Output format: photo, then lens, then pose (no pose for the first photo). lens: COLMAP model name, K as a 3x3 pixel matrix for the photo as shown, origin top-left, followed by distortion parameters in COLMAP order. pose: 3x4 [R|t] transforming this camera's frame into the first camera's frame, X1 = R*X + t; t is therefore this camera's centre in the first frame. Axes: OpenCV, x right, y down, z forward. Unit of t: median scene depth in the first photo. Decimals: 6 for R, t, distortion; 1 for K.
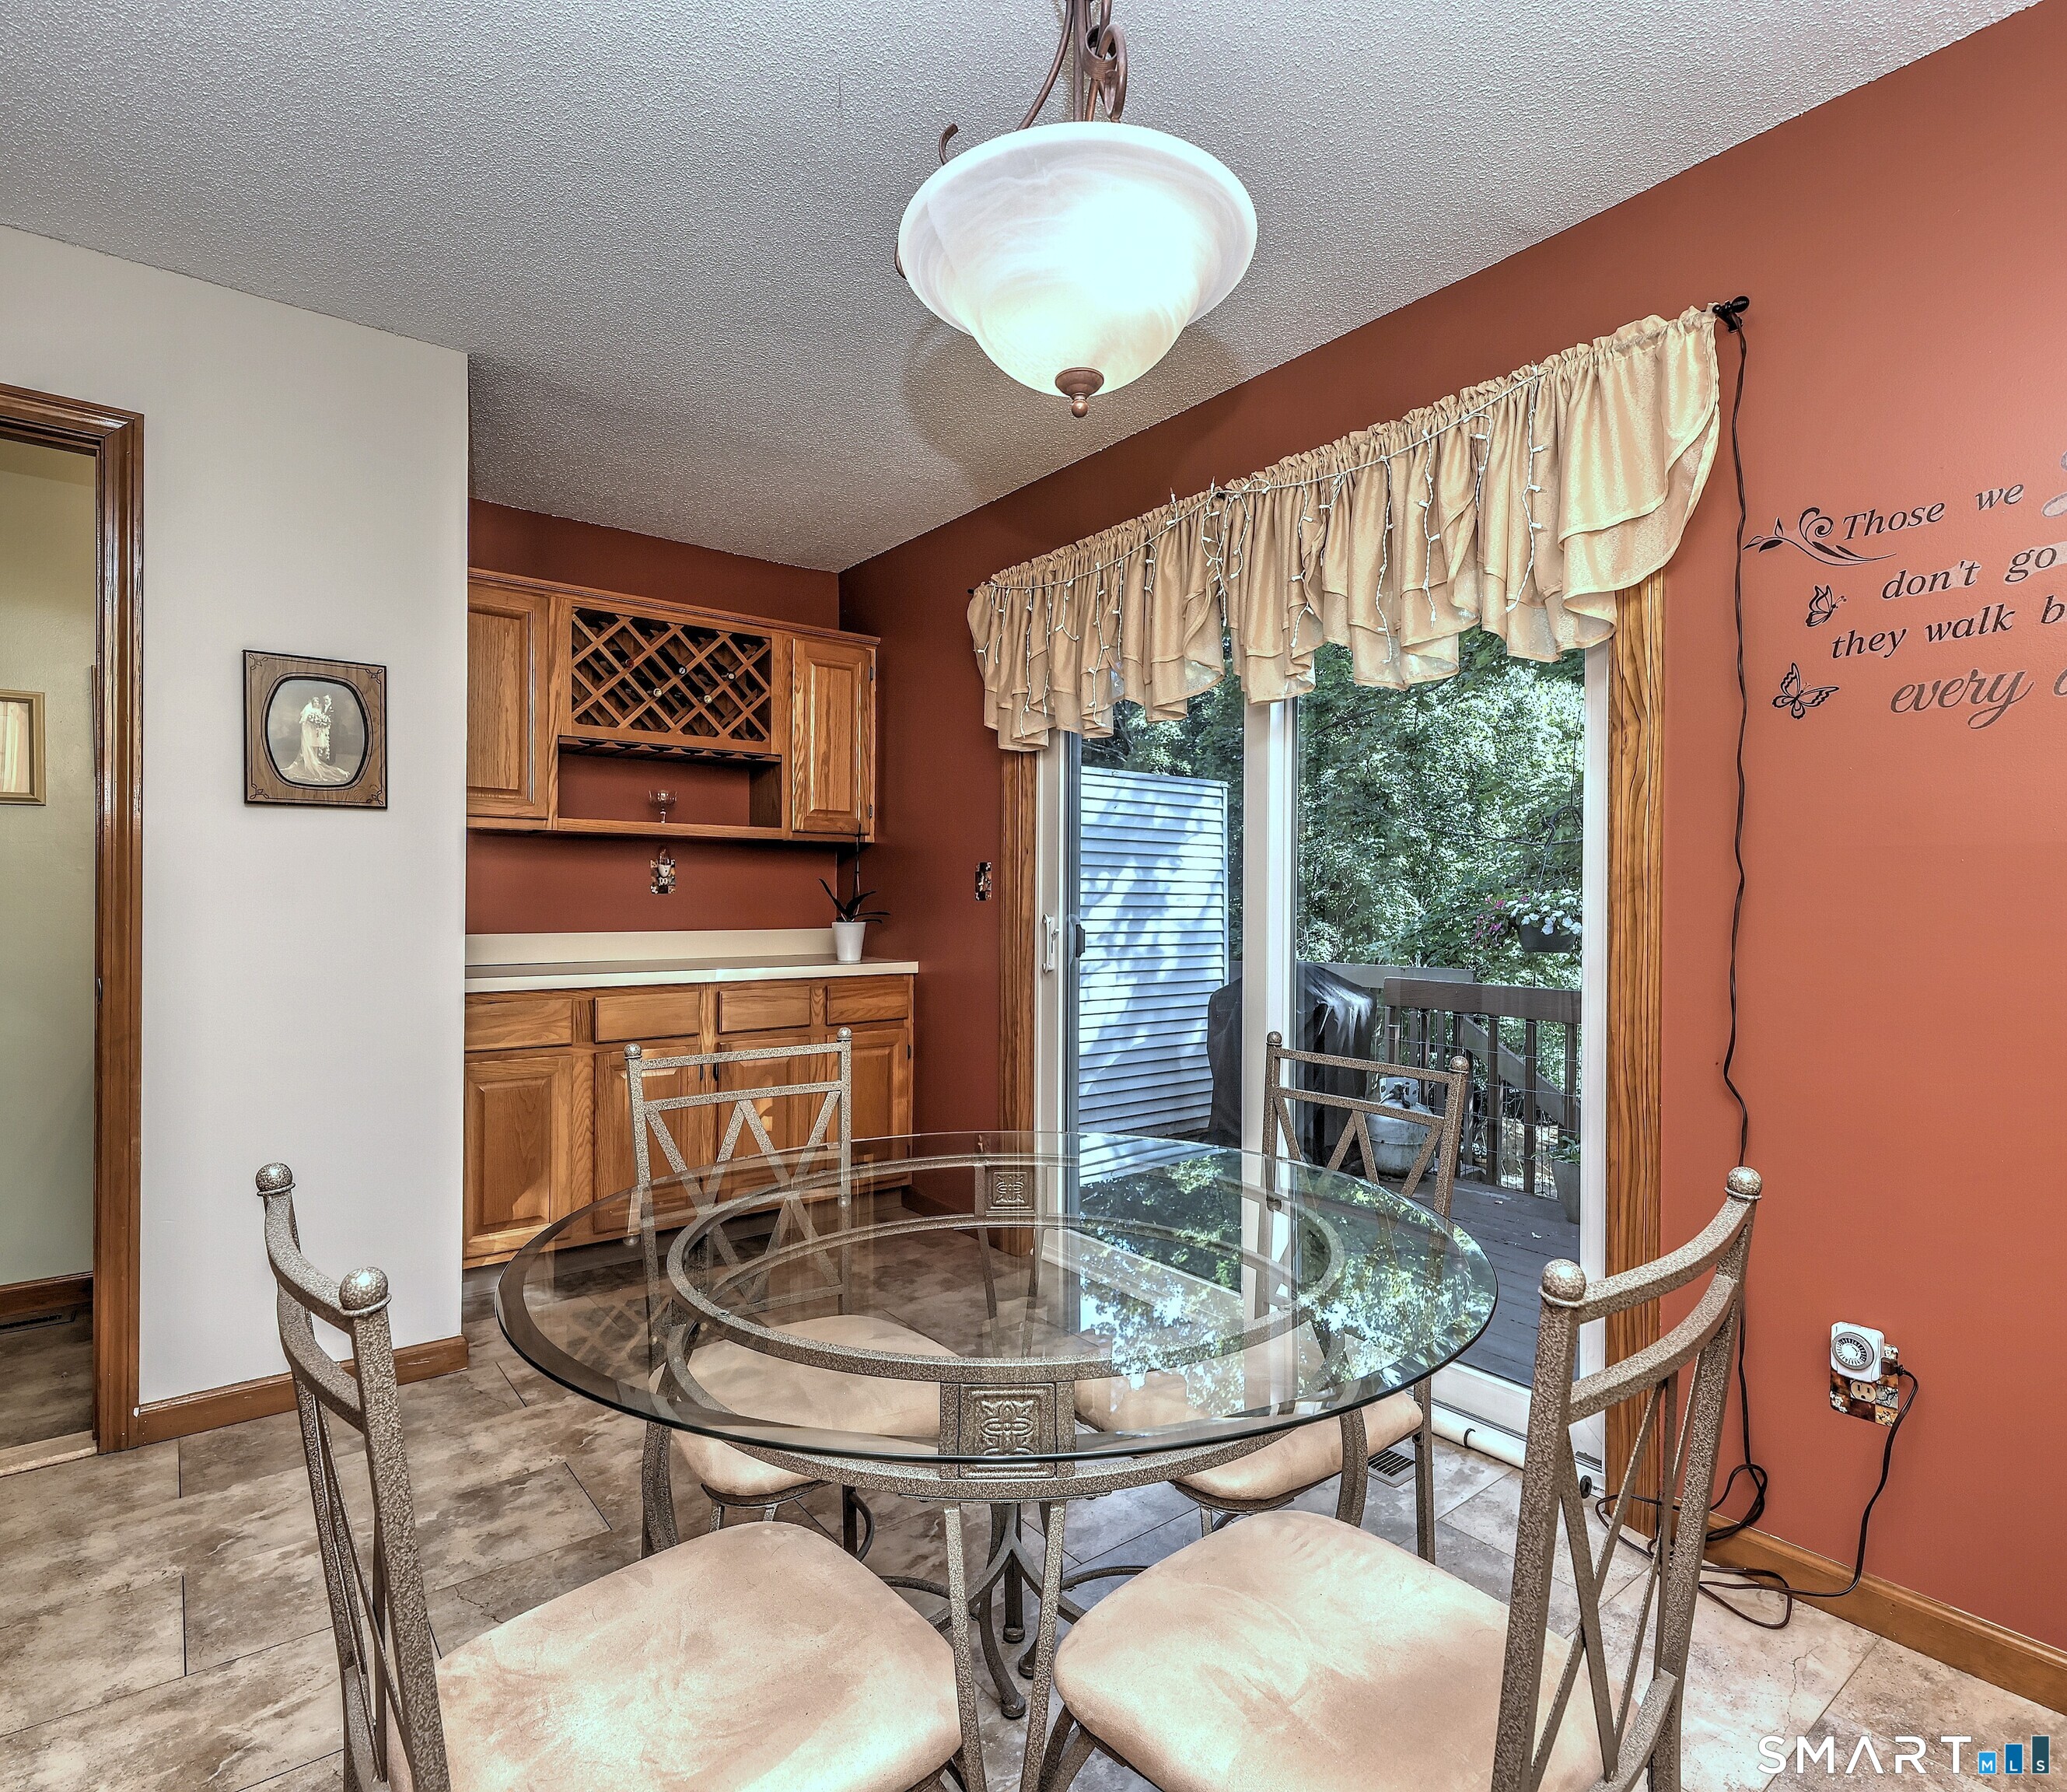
lens RADIAL K [[1094.2, 0, 1046.7], [0, 1094.2, 902.6], [0, 0, 1]] dist [0.004630, -0.003540]
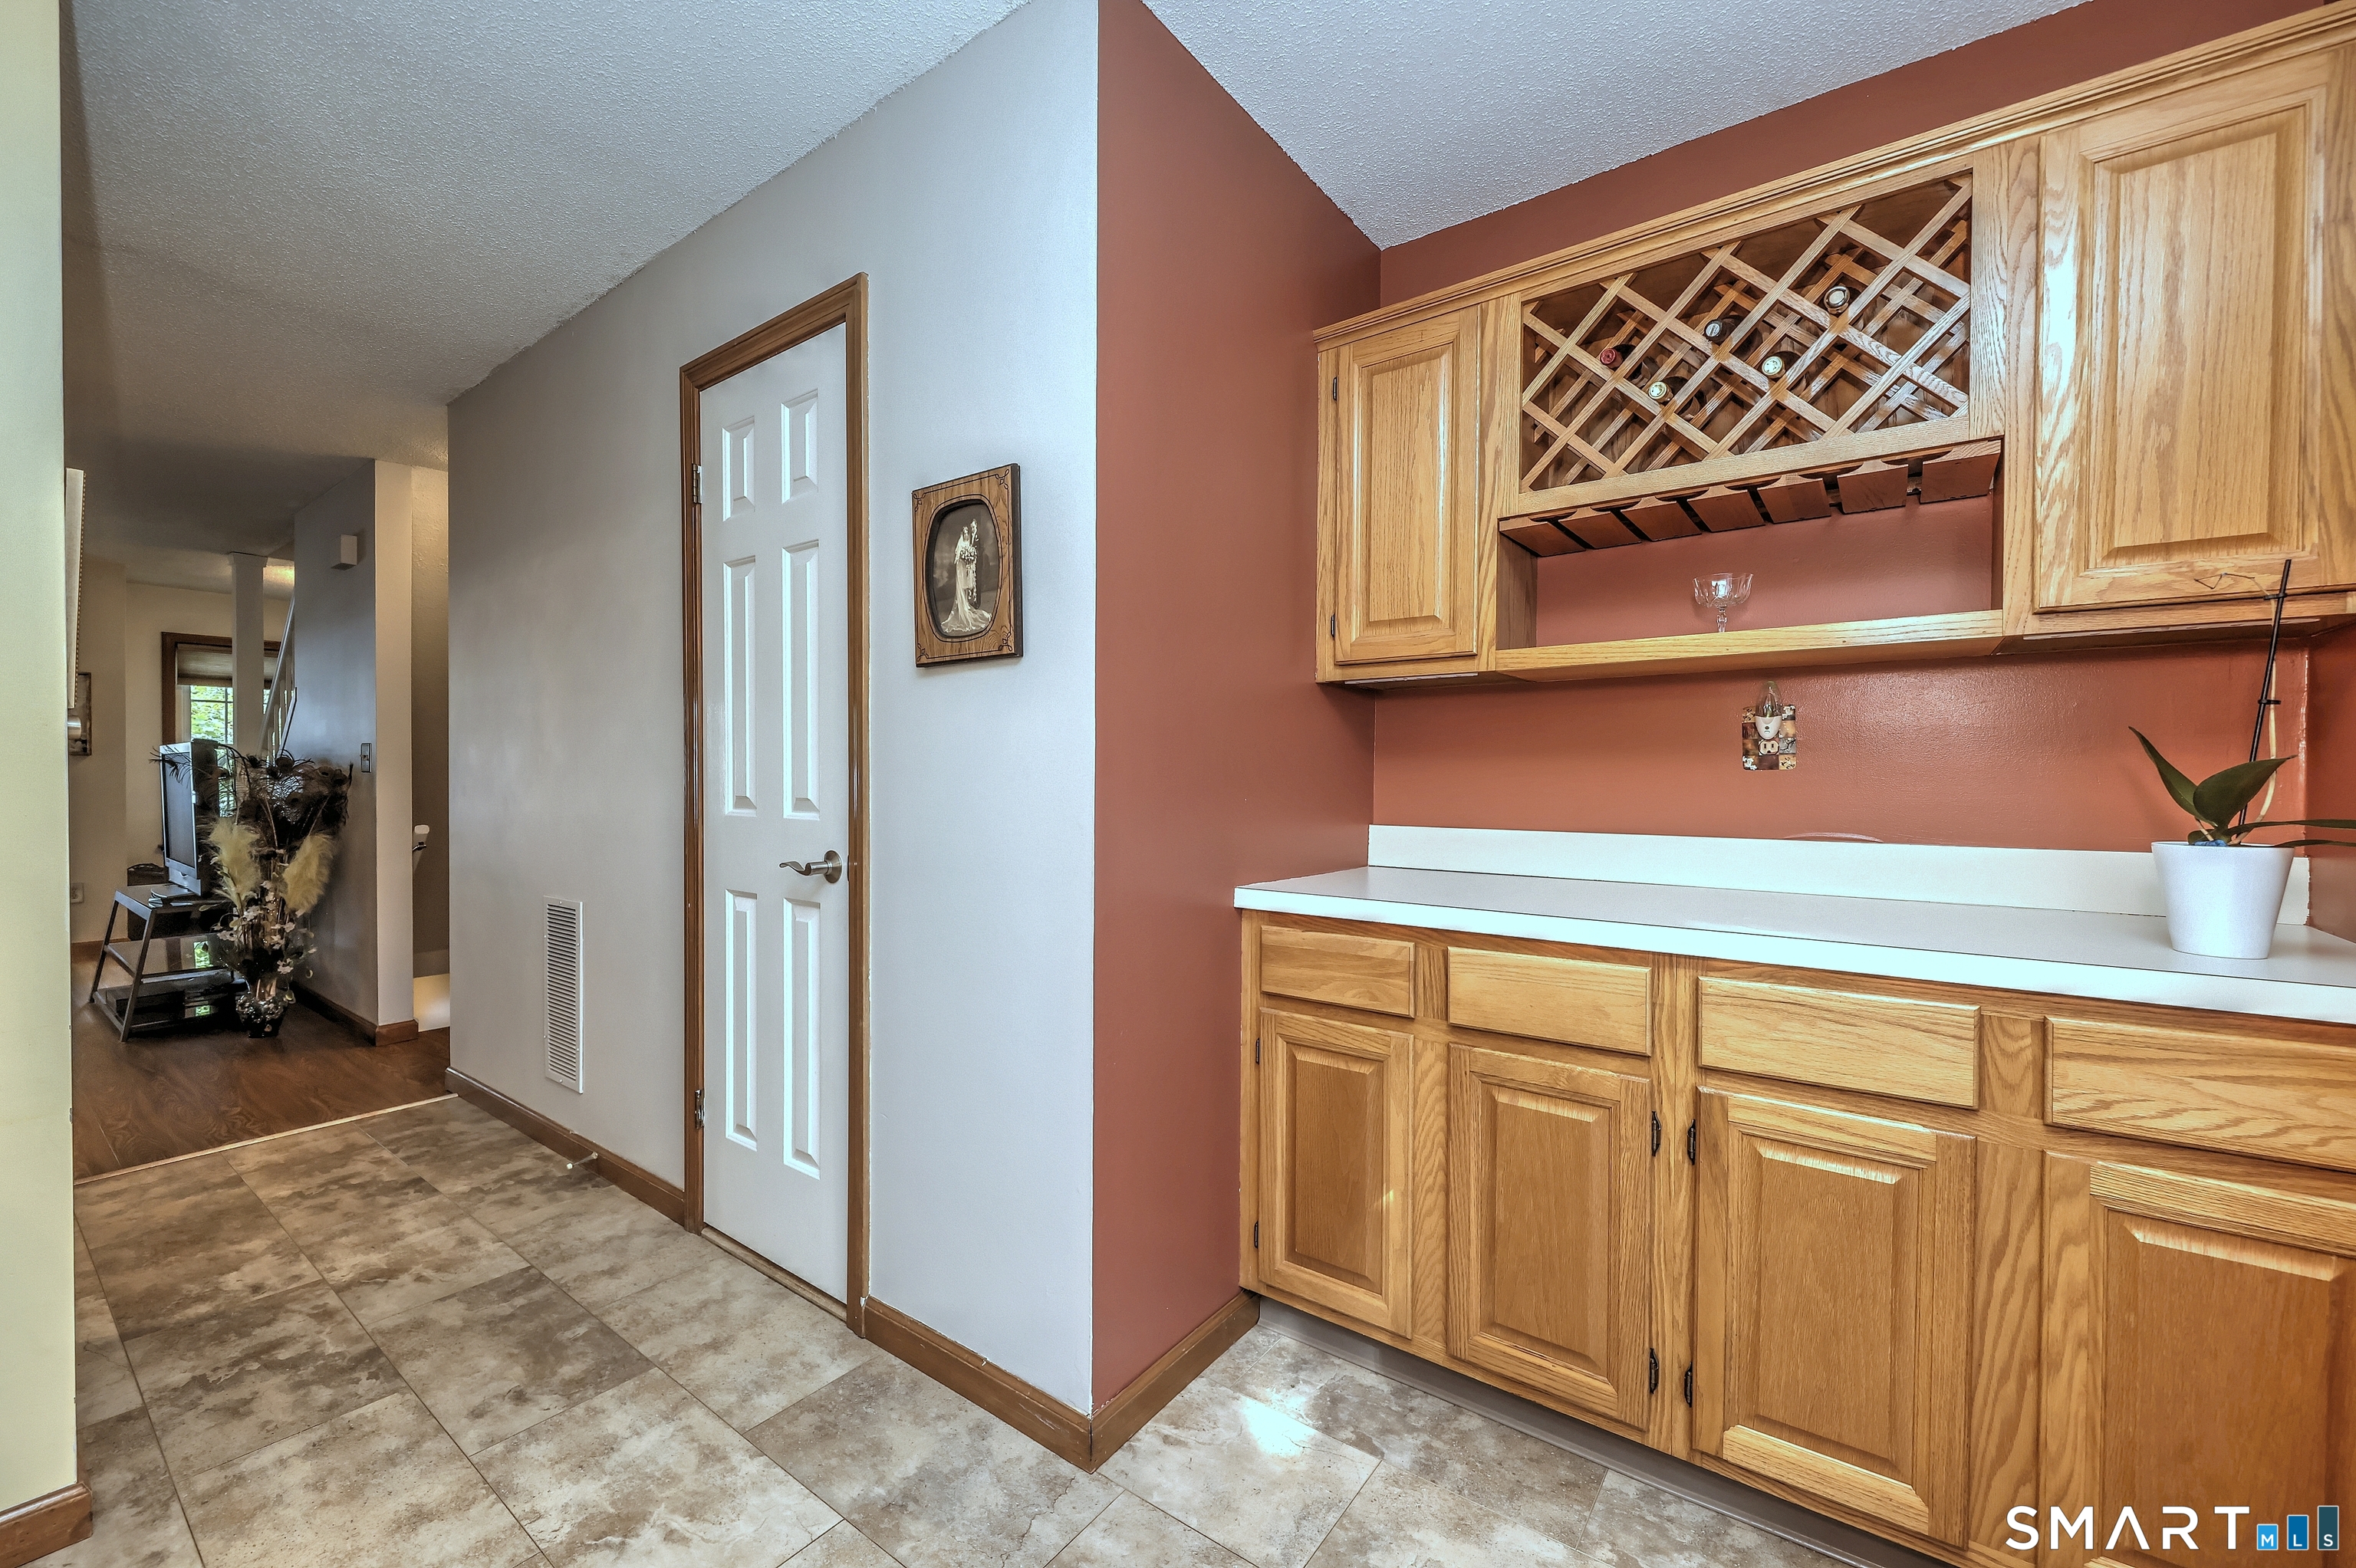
lens RADIAL K [[949.0, 0, 1174.0], [0, 949.0, 787.6], [0, 0, 1]] dist [0.008515, -0.003566]
pose [[0.253222, 0.009665, -0.967360, 0.036996], [-0.005447, 0.999948, 0.008565, -0.001524], [0.967393, 0.003100, 0.253261, 0.698306]]
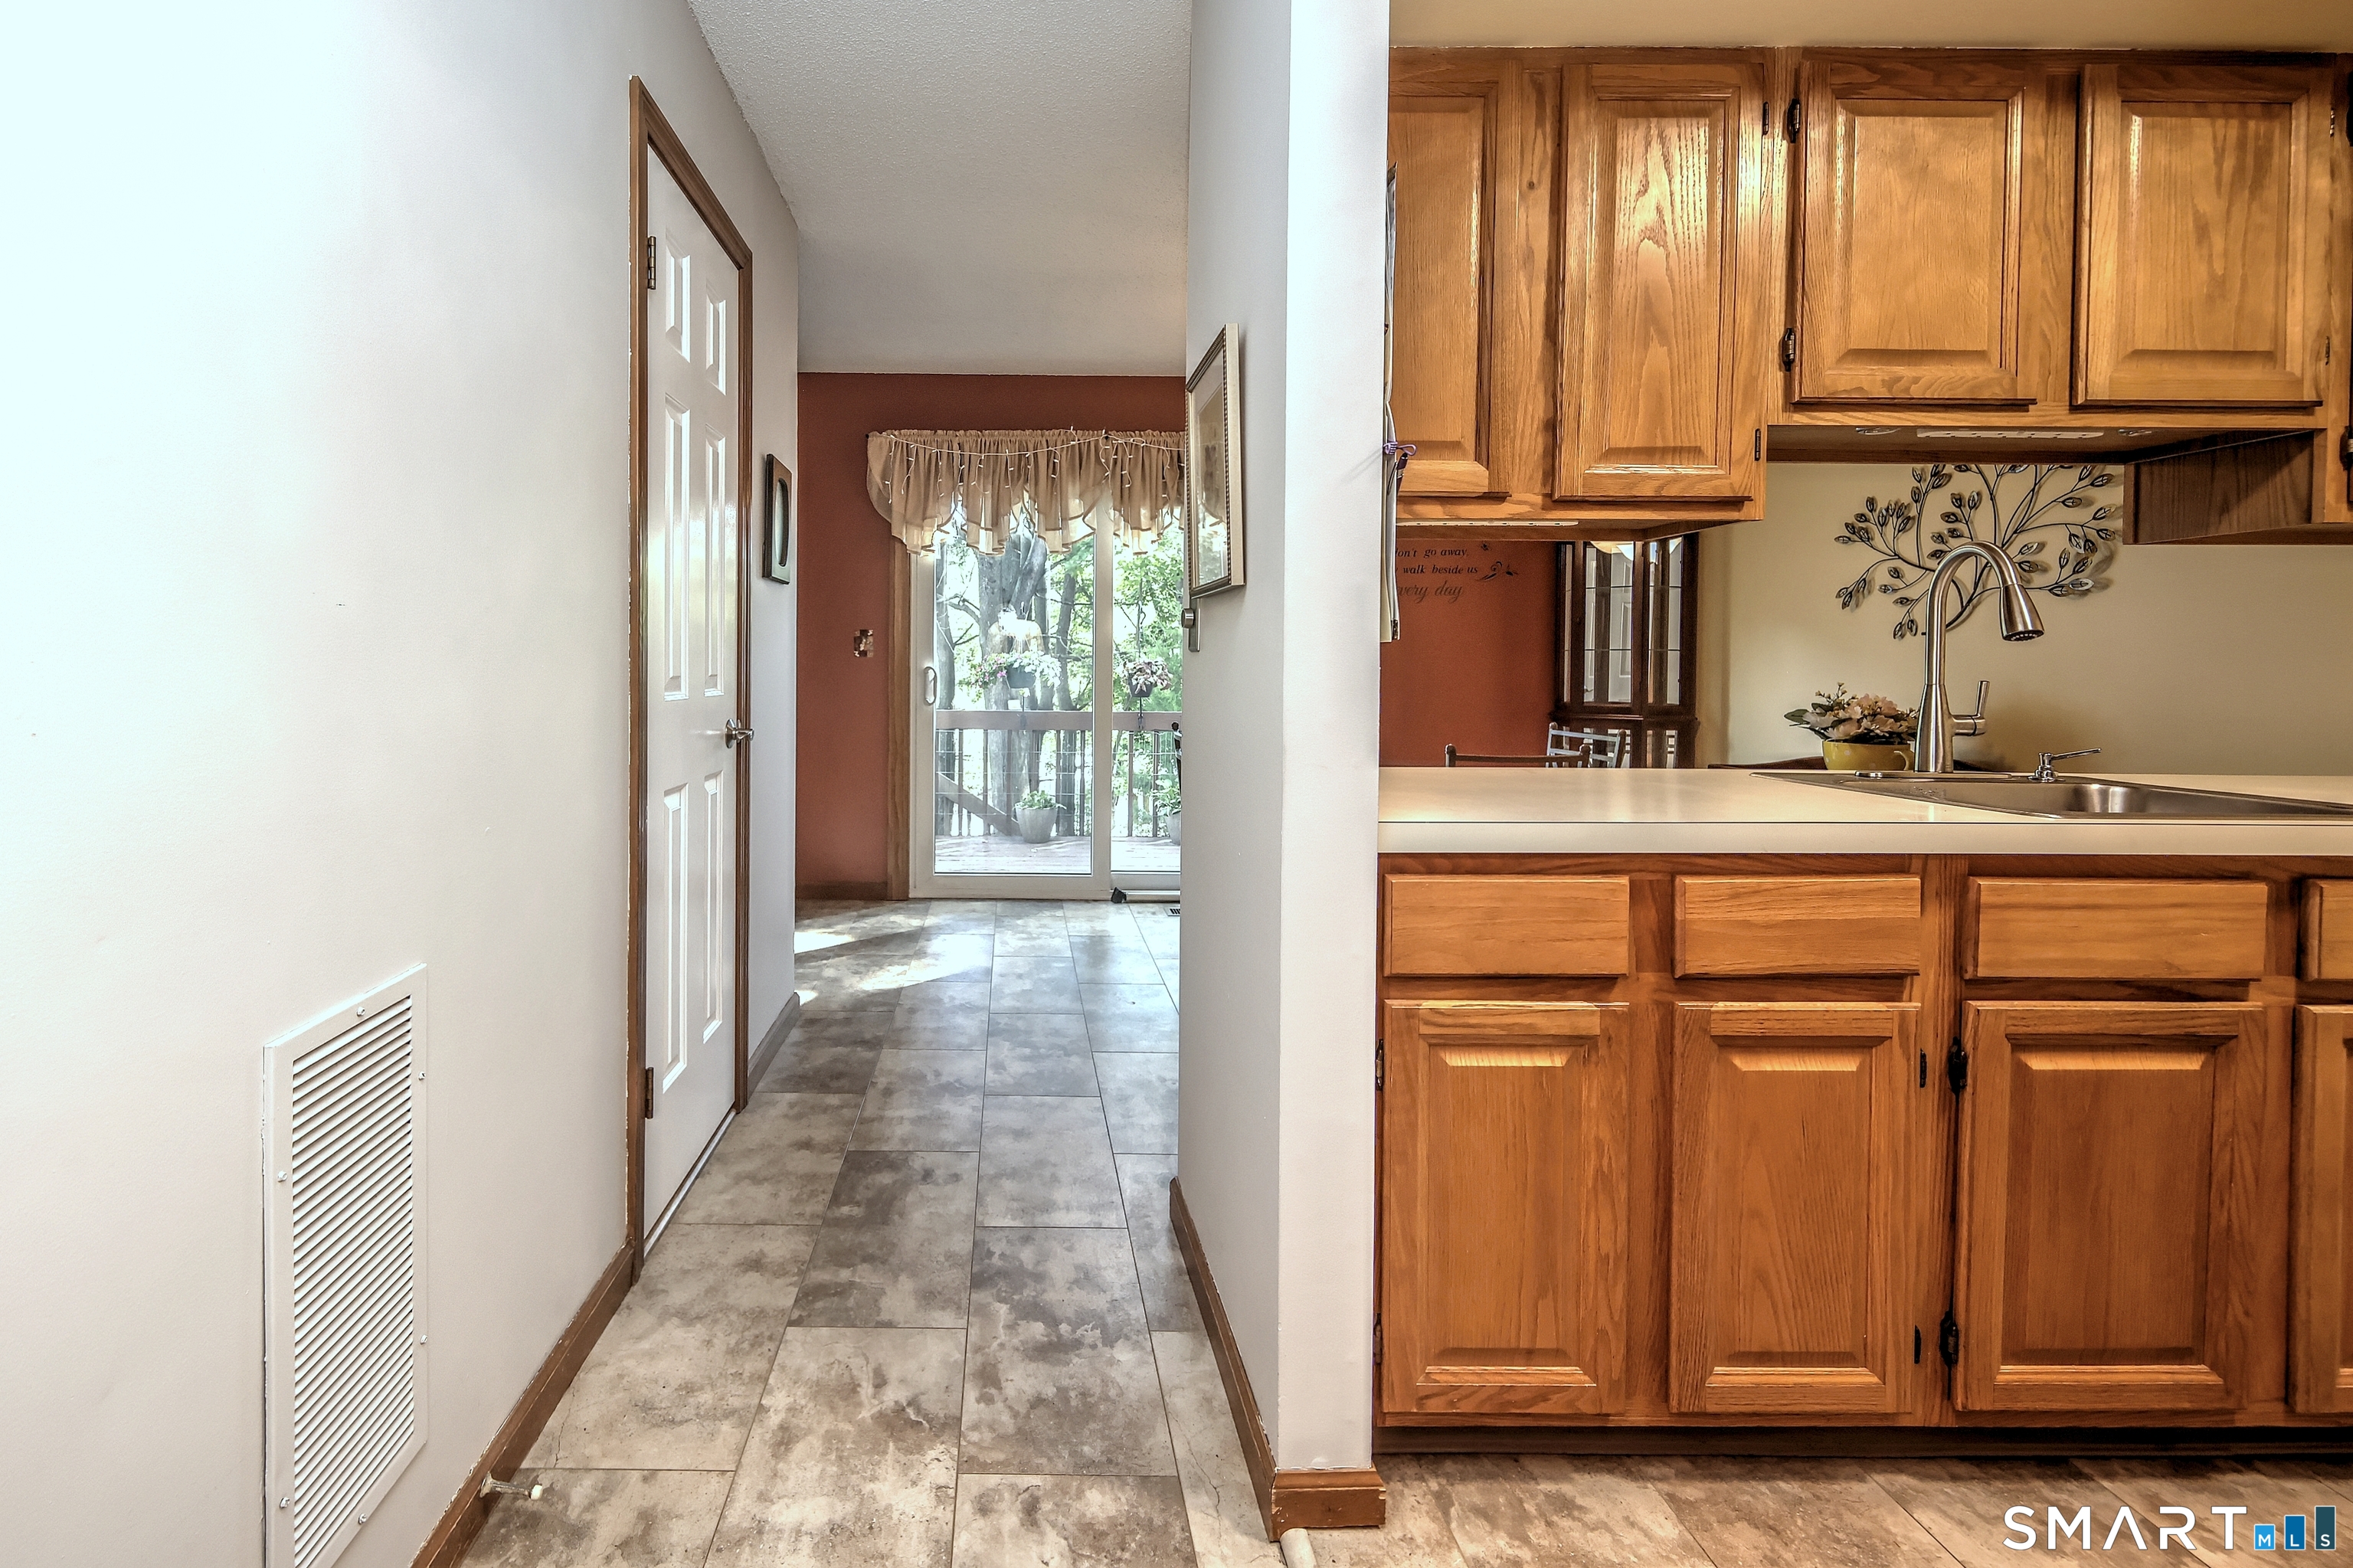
lens RADIAL K [[1005.0, 0, 994.9], [0, 1005.0, 680.6], [0, 0, 1]] dist [0.000301, -0.002160]
pose [[0.634566, -0.015162, 0.772720, -1.005000], [-0.002422, 0.999764, 0.021605, 0.000143], [-0.772865, -0.015581, 0.634379, 0.054430]]
